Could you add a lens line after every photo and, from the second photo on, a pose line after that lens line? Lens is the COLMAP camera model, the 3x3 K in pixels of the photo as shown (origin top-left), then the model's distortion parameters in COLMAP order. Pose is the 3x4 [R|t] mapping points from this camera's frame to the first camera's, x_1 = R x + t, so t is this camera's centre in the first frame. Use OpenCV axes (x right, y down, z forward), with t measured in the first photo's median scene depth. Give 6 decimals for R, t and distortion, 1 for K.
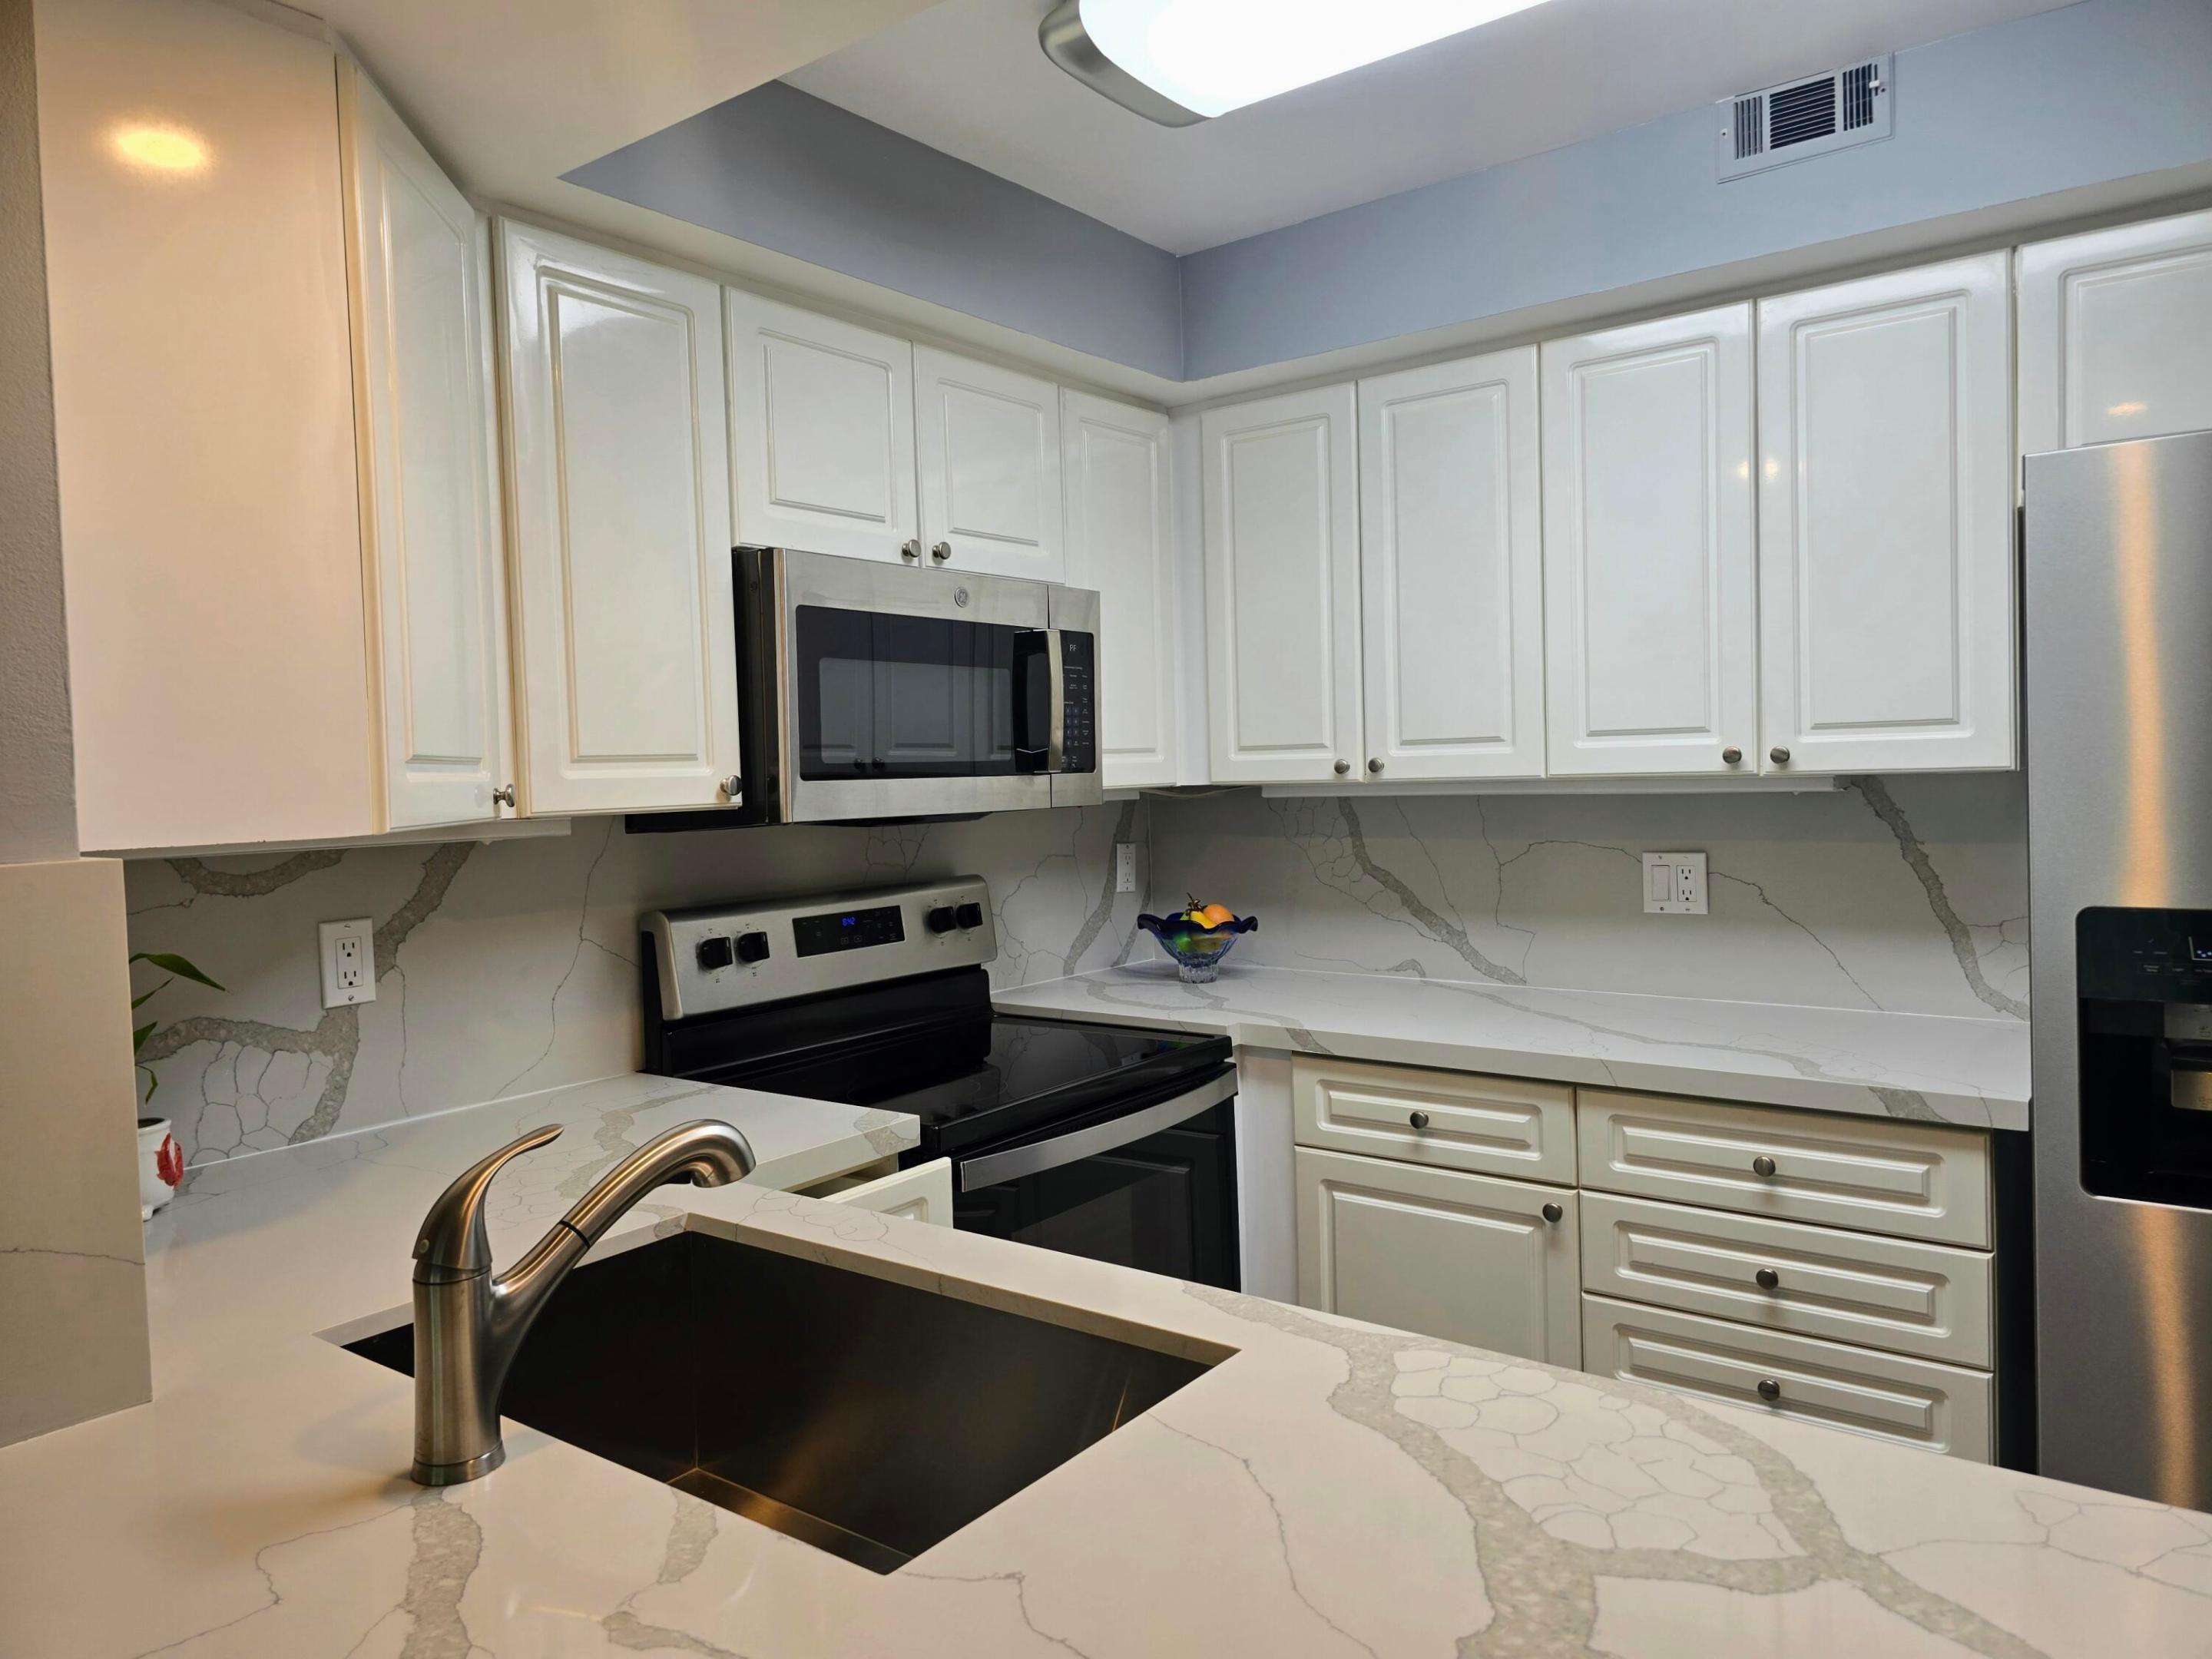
lens RADIAL K [[1492.1, 0, 1106.0], [0, 1492.1, 813.9], [0, 0, 1]] dist [0.065183, -0.061234]
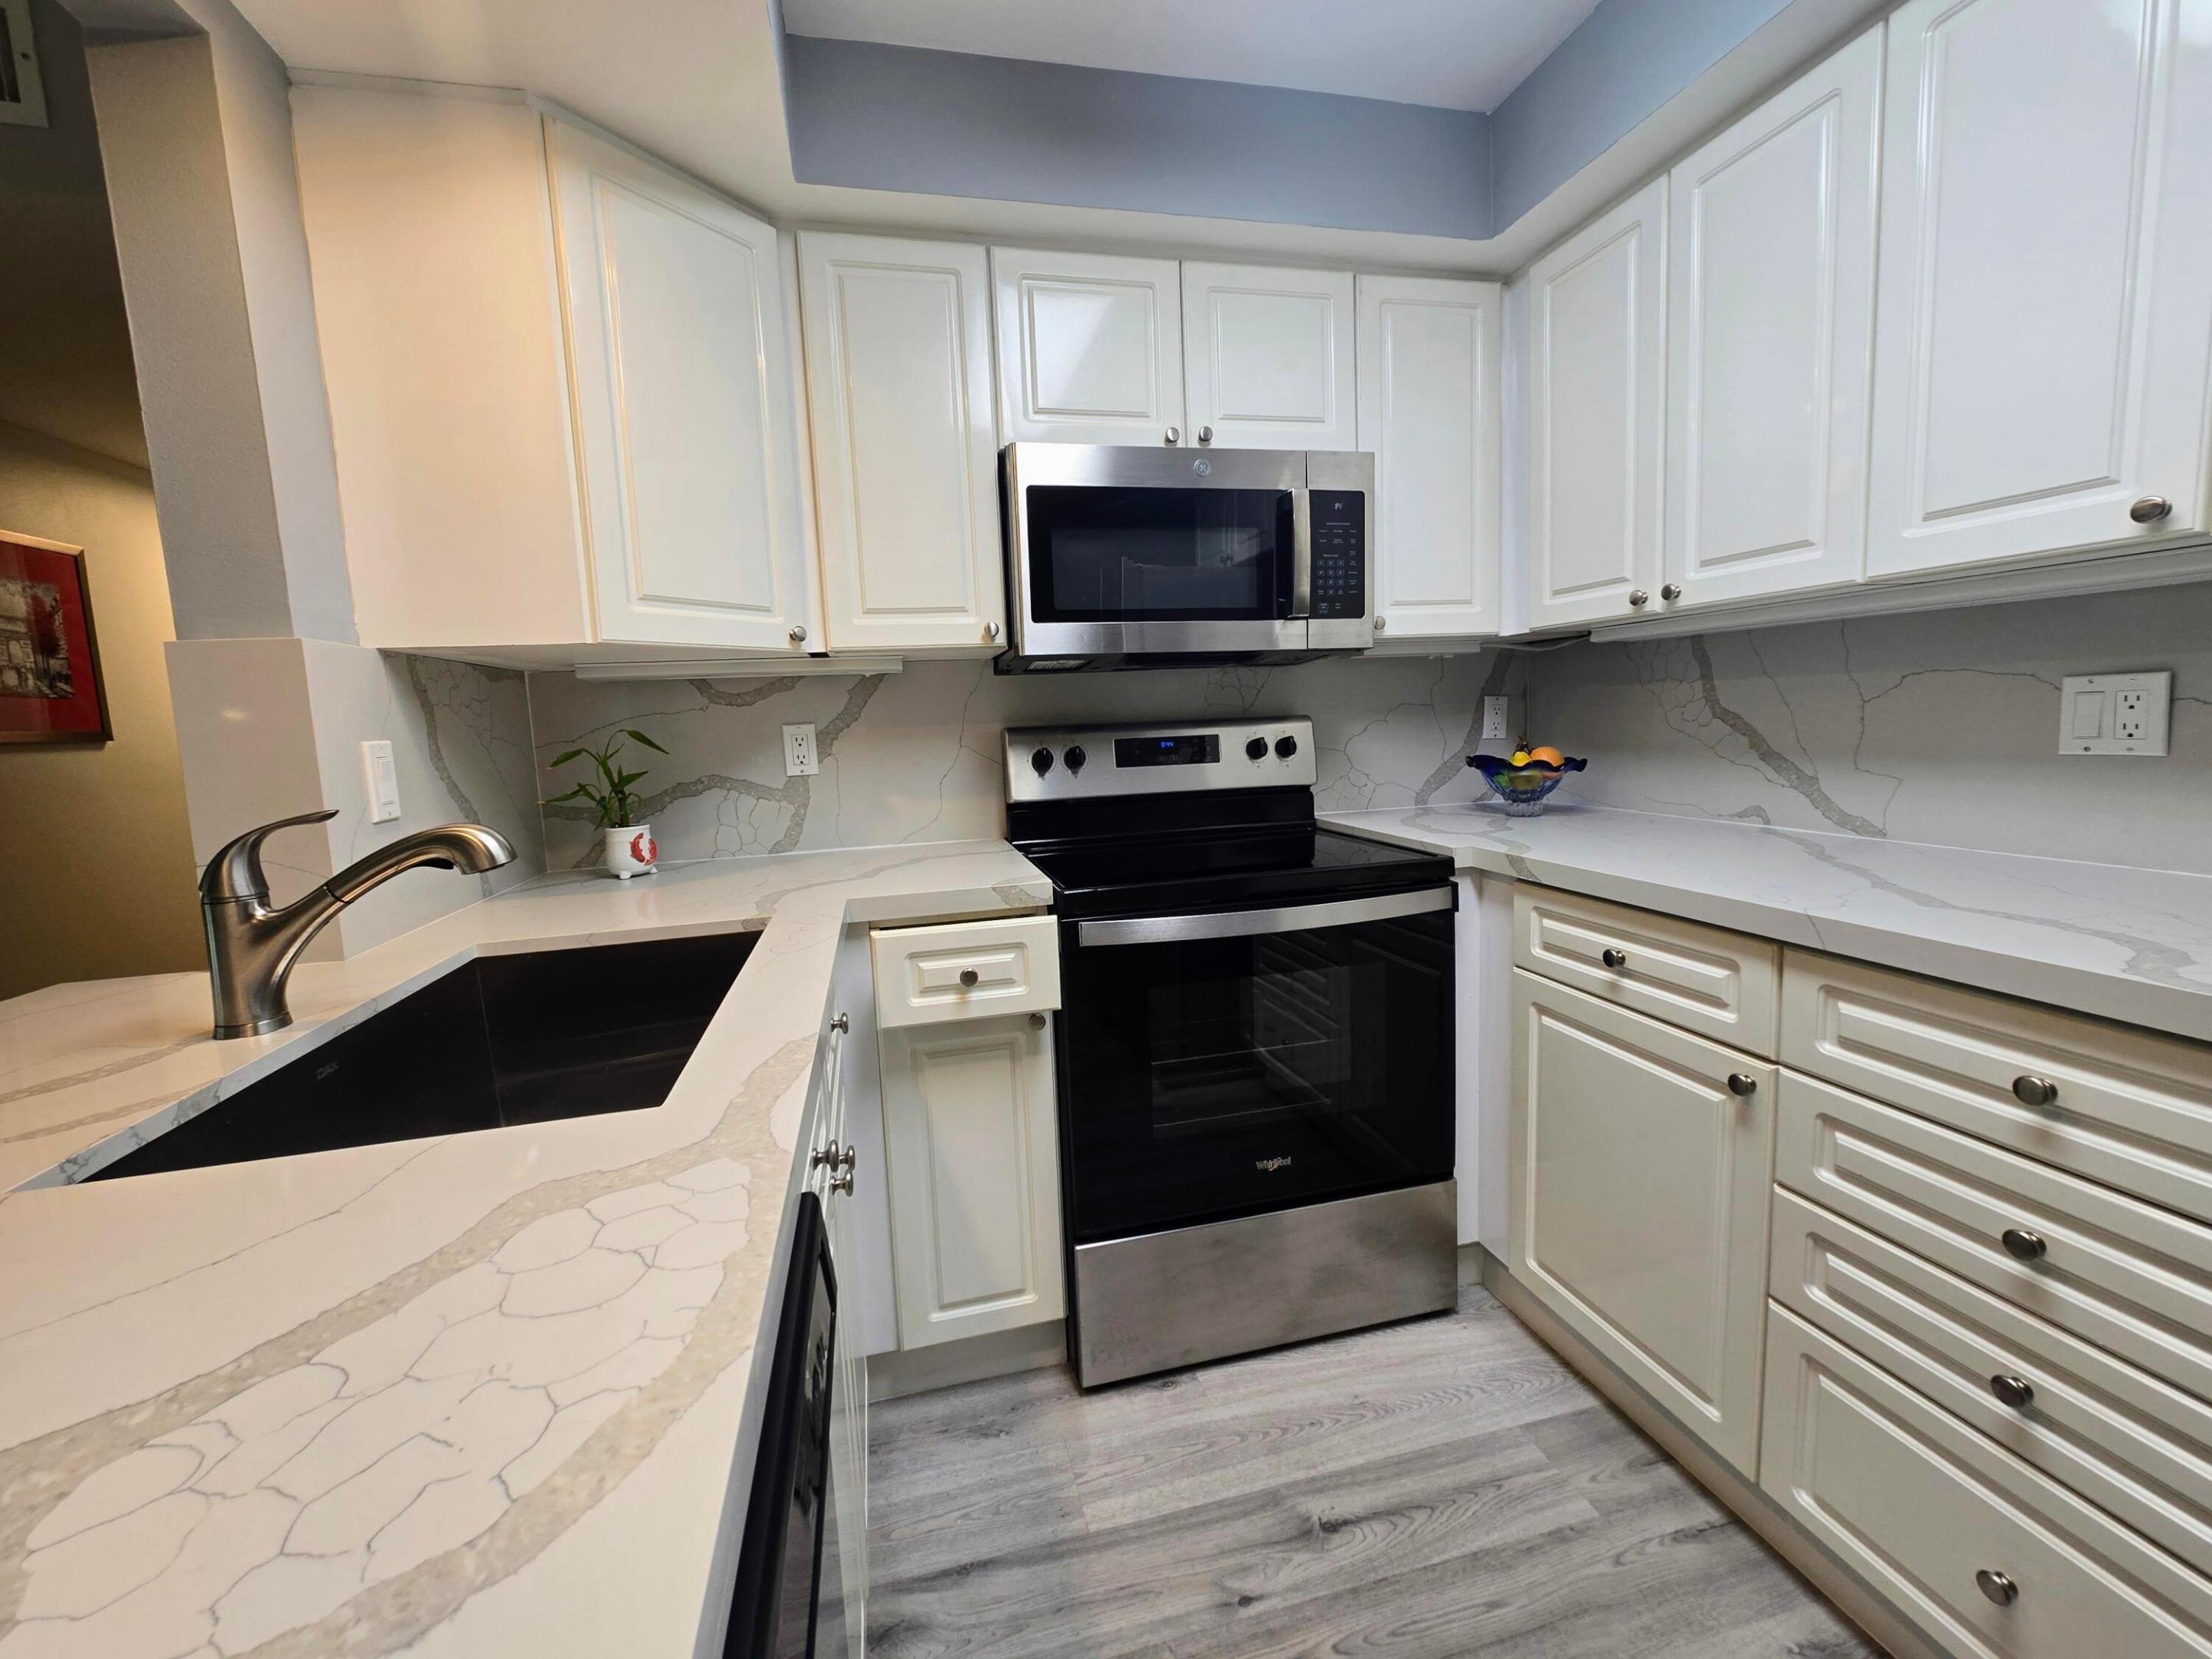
lens RADIAL K [[904.4, 0, 1093.0], [0, 904.4, 817.6], [0, 0, 1]] dist [-0.002863, -0.000366]
pose [[0.772371, 0.066288, -0.631703, 0.298946], [-0.000383, 0.994588, 0.103899, 0.055677], [0.635171, -0.080006, 0.768216, 0.351664]]
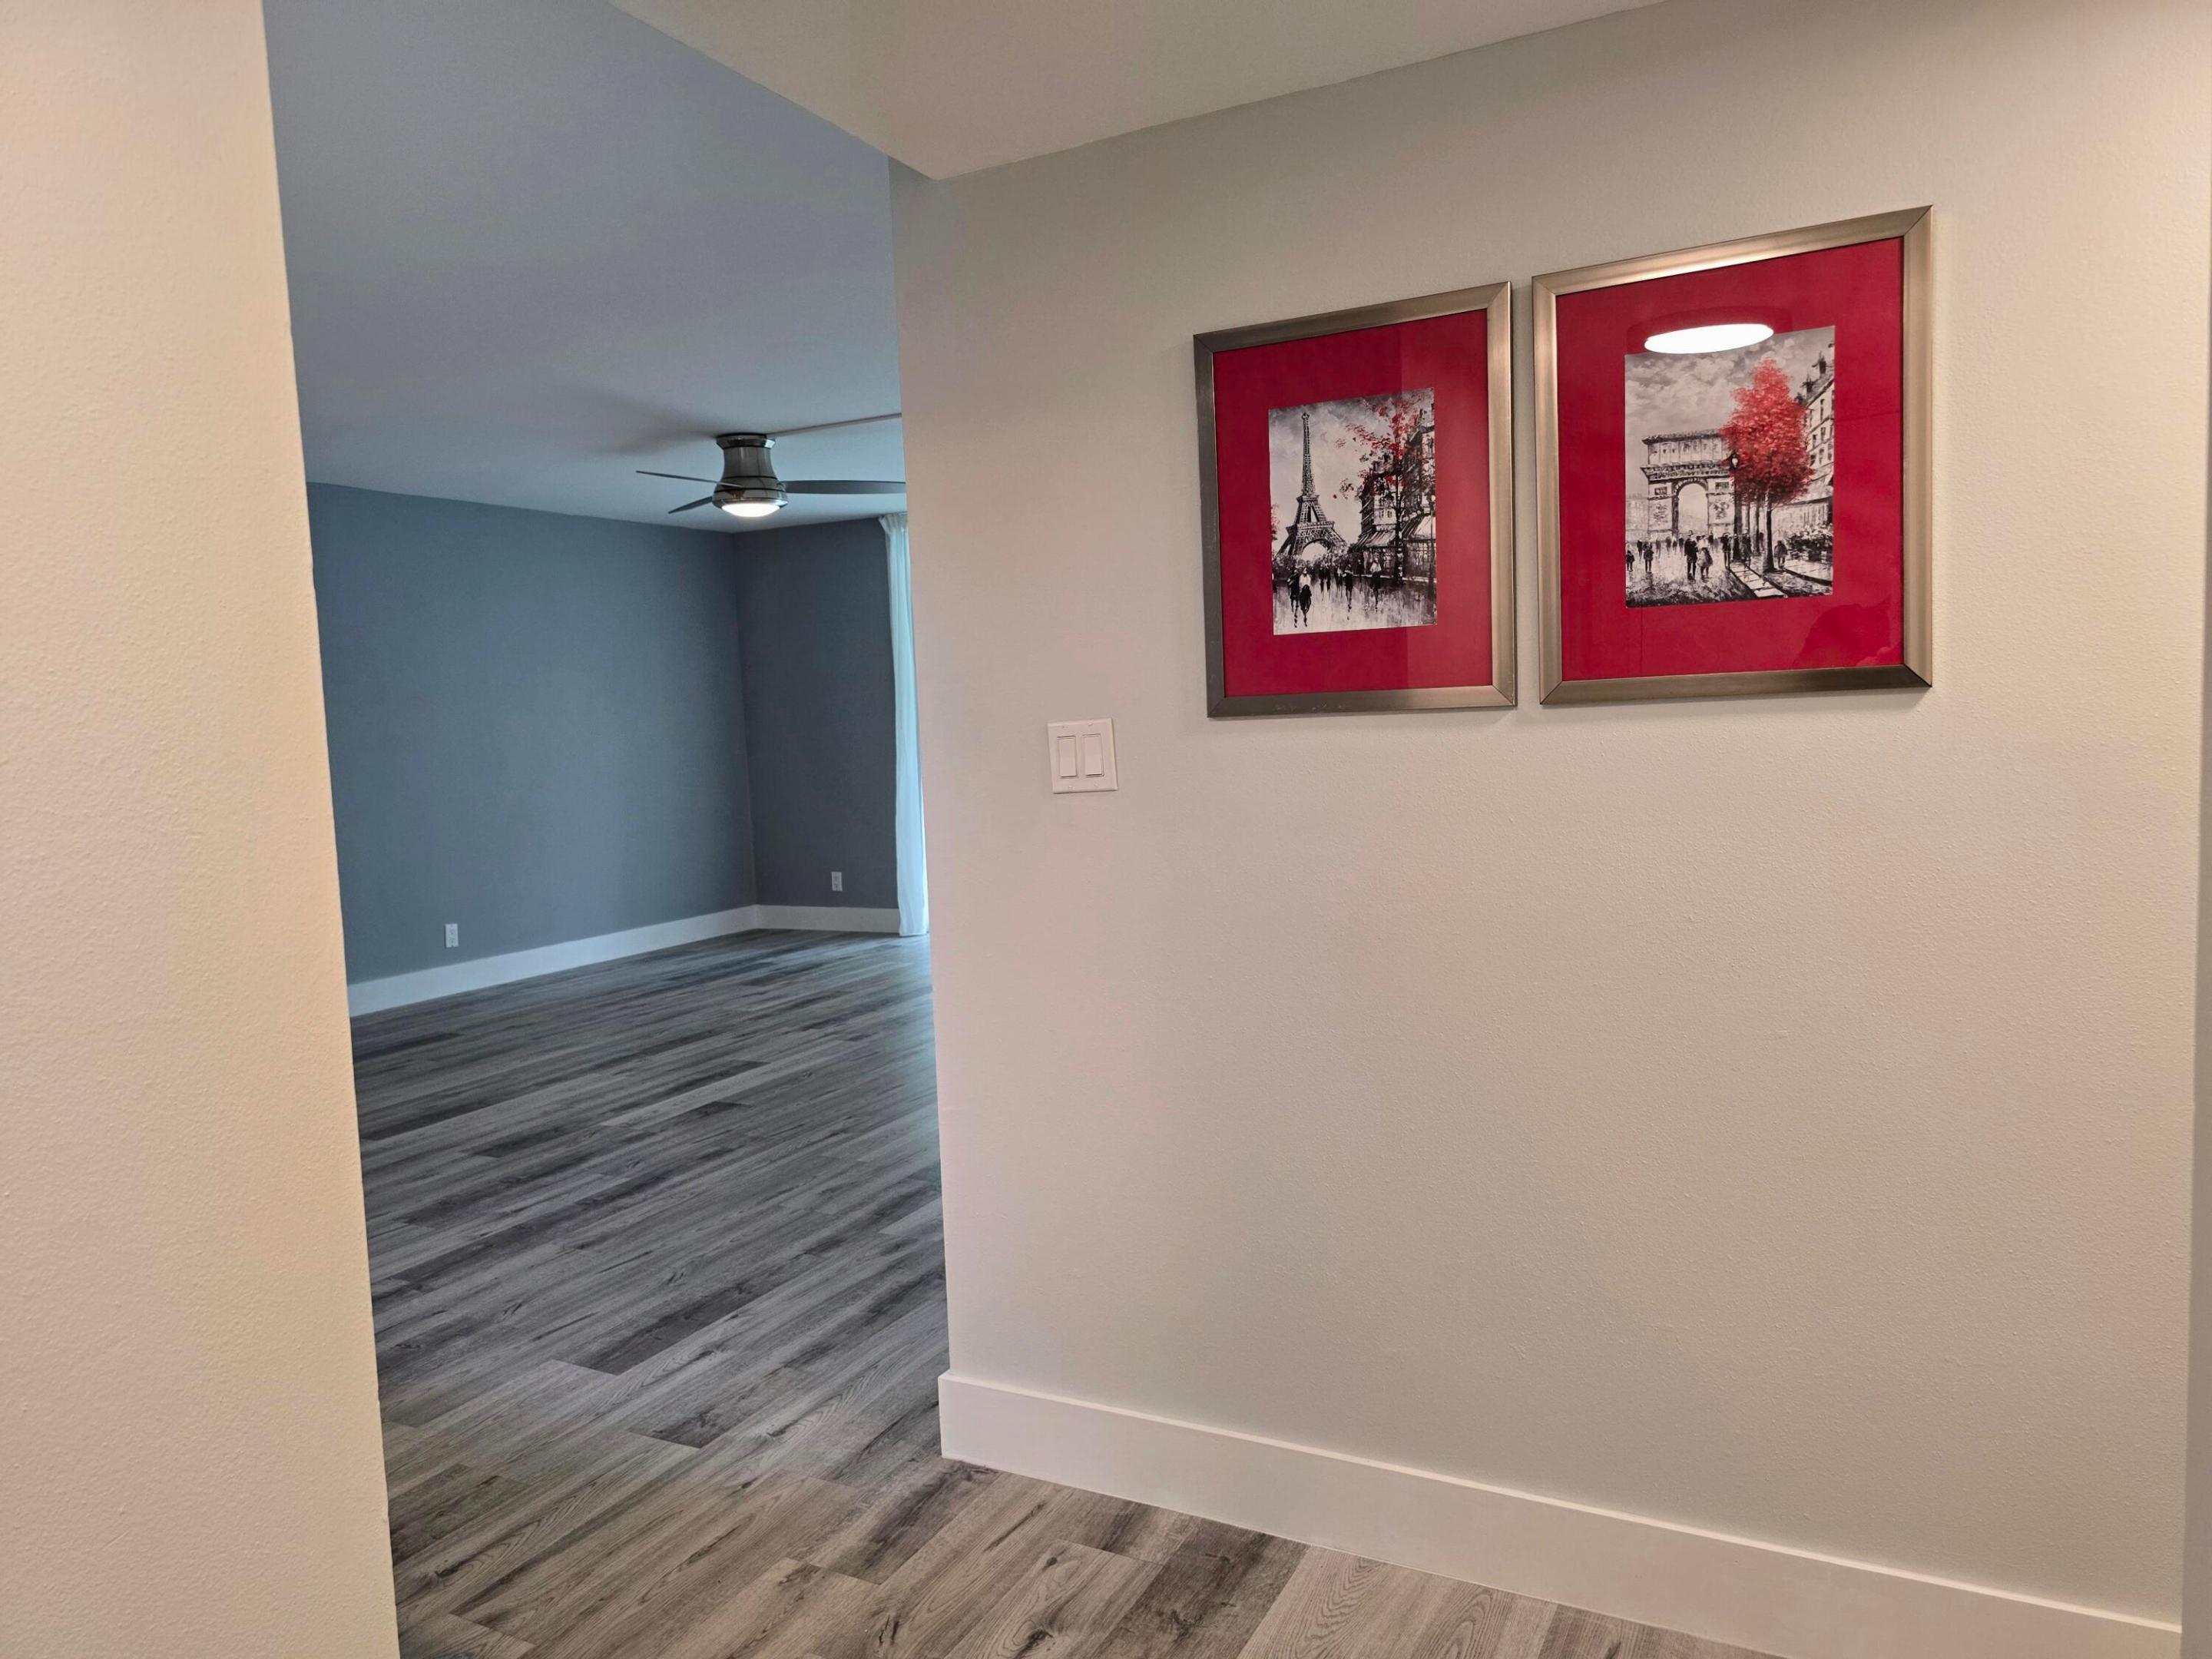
lens RADIAL K [[1492.1, 0, 1111.5], [0, 1492.1, 830.8], [0, 0, 1]] dist [0.065183, -0.061234]
pose [[-0.983514, 0.085220, -0.159495, -0.761442], [0.066029, 0.990333, 0.121983, 0.030234], [0.168349, 0.109441, -0.979633, 1.085633]]
